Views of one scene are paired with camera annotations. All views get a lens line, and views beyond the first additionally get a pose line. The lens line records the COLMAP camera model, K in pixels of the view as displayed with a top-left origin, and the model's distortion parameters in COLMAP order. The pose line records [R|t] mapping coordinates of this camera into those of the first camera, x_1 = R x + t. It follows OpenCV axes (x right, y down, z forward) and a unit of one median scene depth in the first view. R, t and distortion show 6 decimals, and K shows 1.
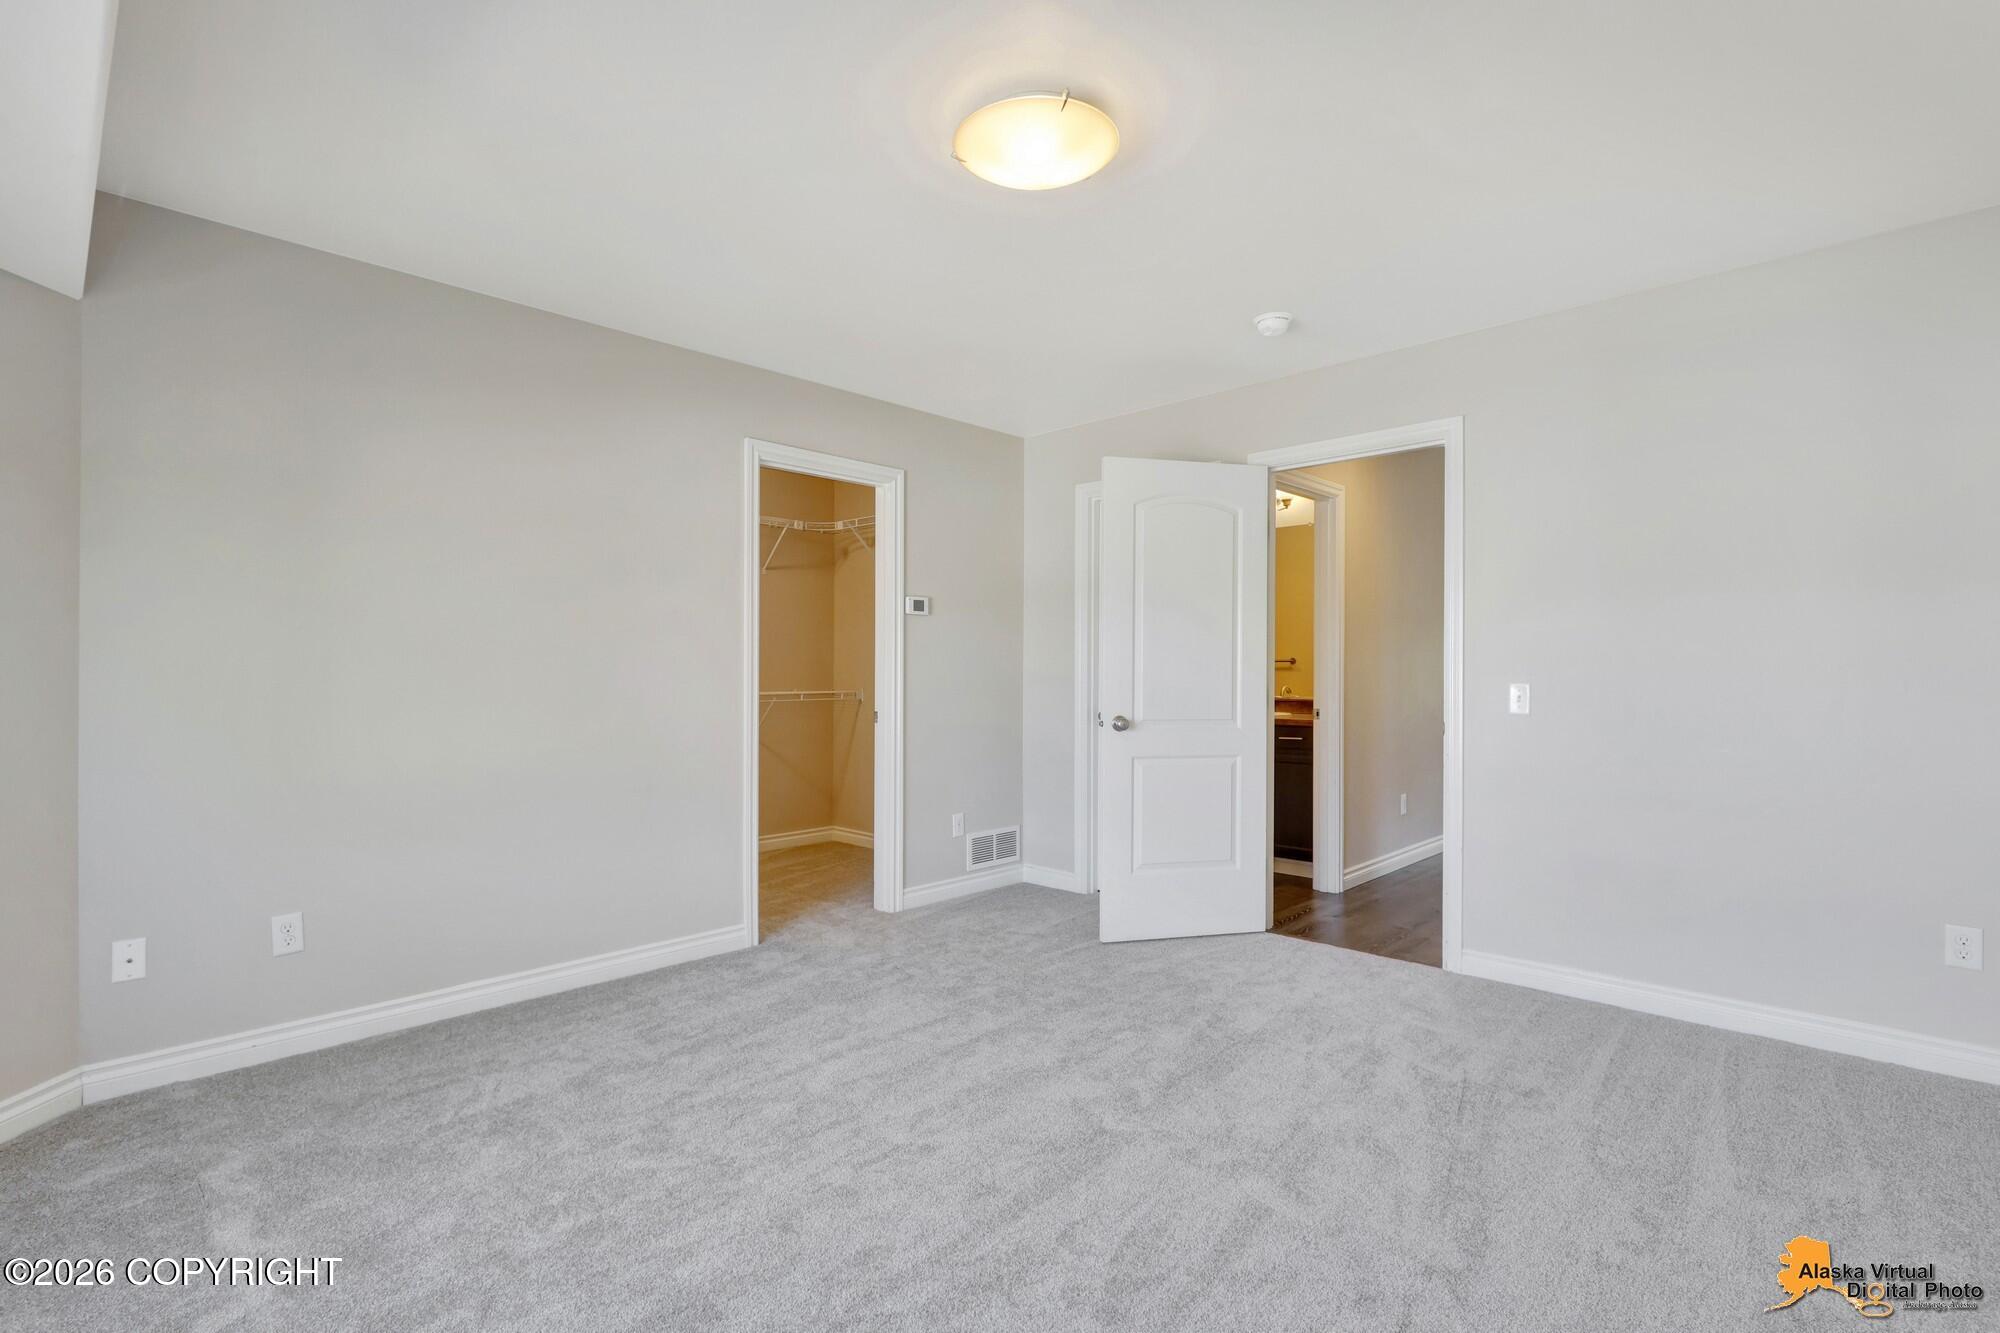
lens RADIAL K [[936.5, 0, 1000.0], [0, 936.5, 666.5], [0, 0, 1]] dist [0.000191, -0.000340]
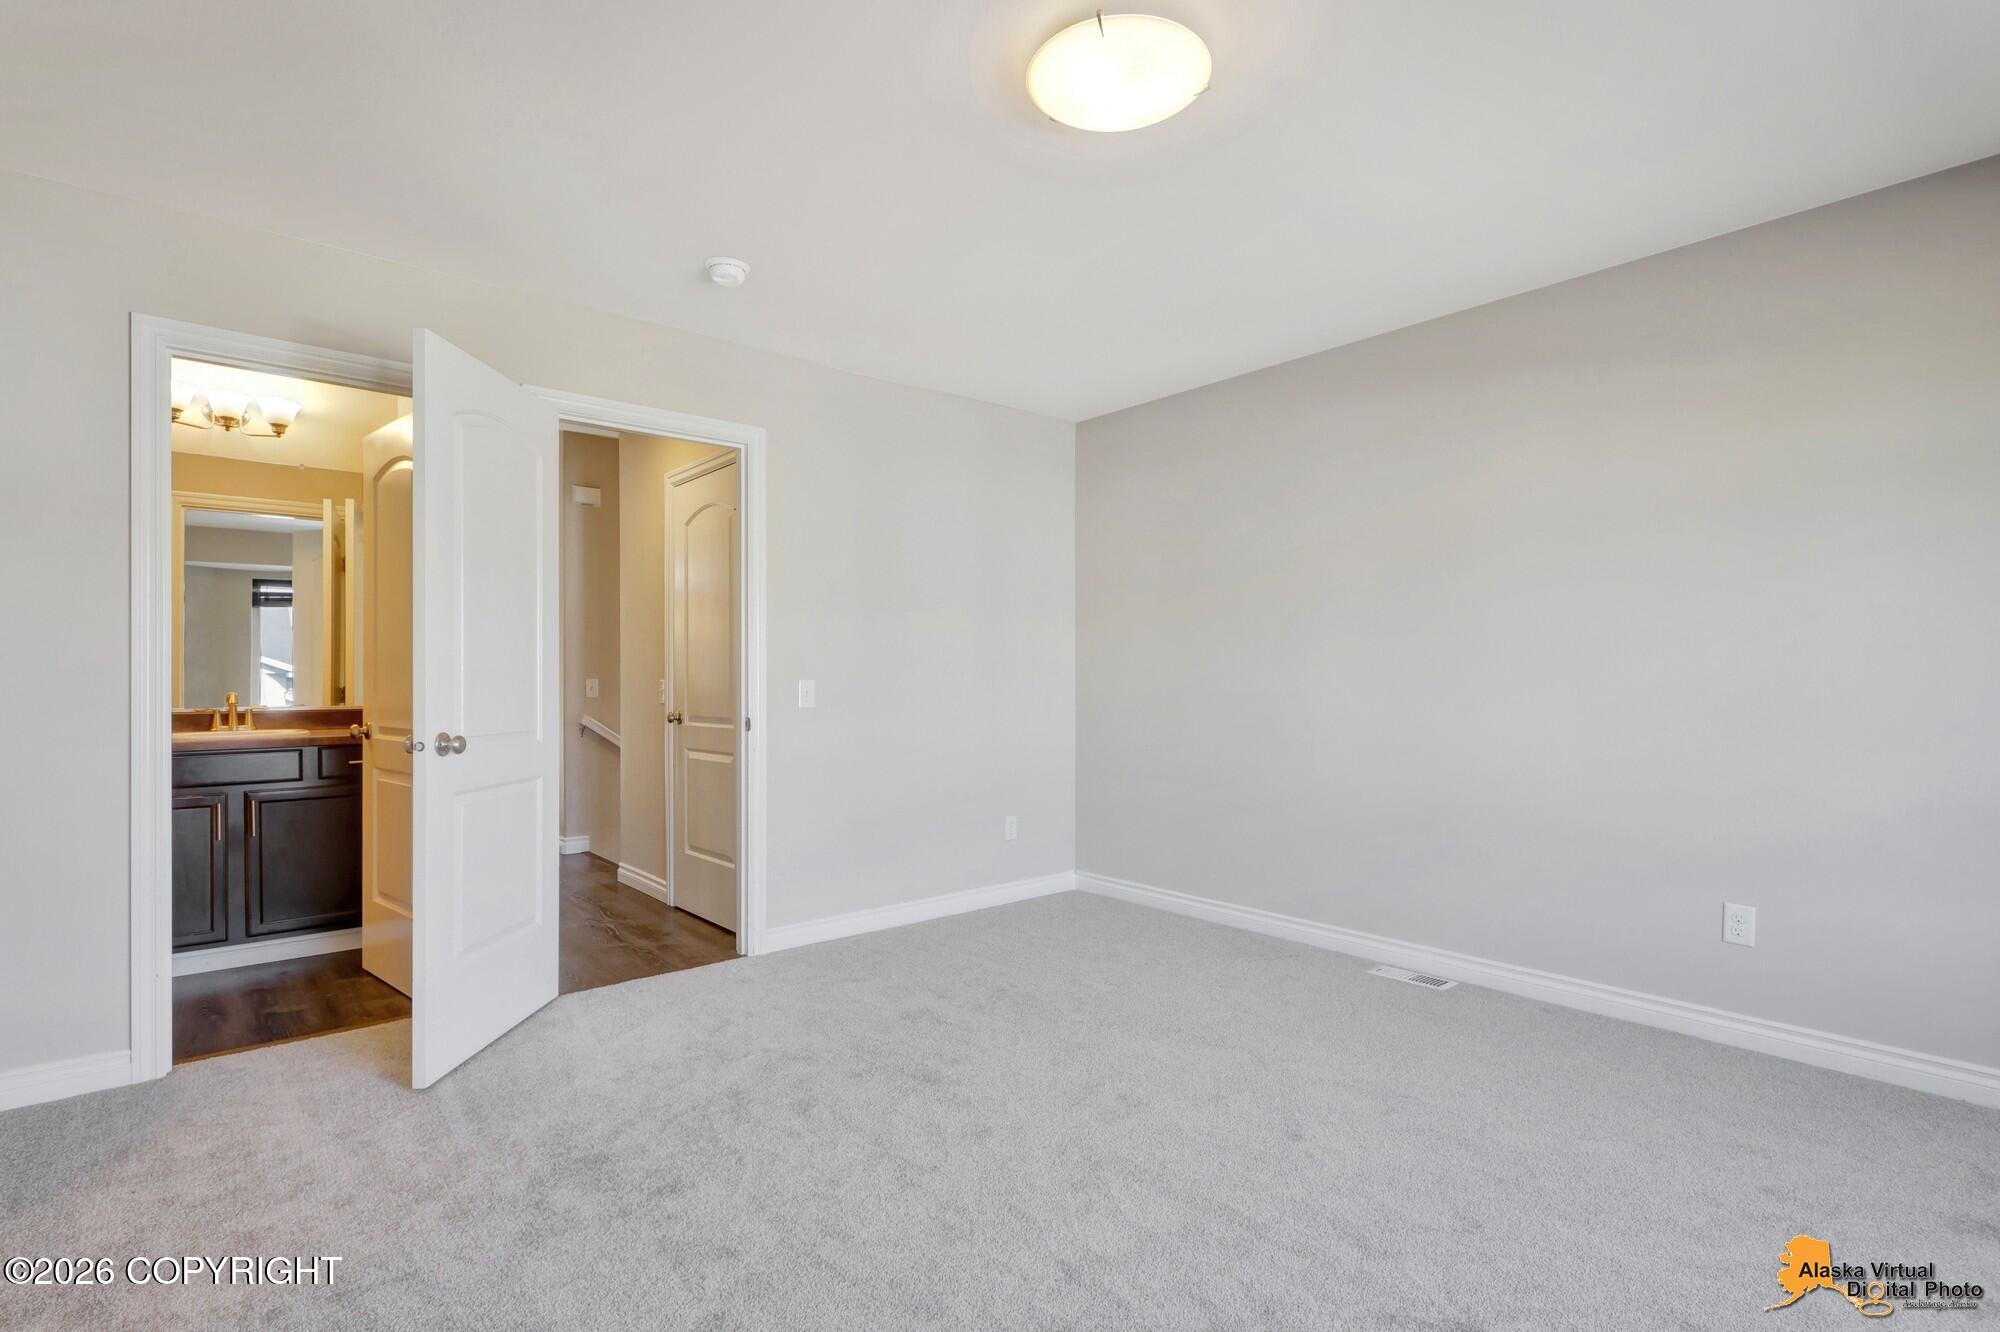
lens RADIAL K [[940.1, 0, 1005.0], [0, 940.1, 679.1], [0, 0, 1]] dist [0.003106, -0.000574]
pose [[0.087779, 0.004764, 0.996129, -0.533312], [-0.001784, 0.999988, -0.004625, 0.020664], [-0.996138, -0.001371, 0.087786, 0.621920]]
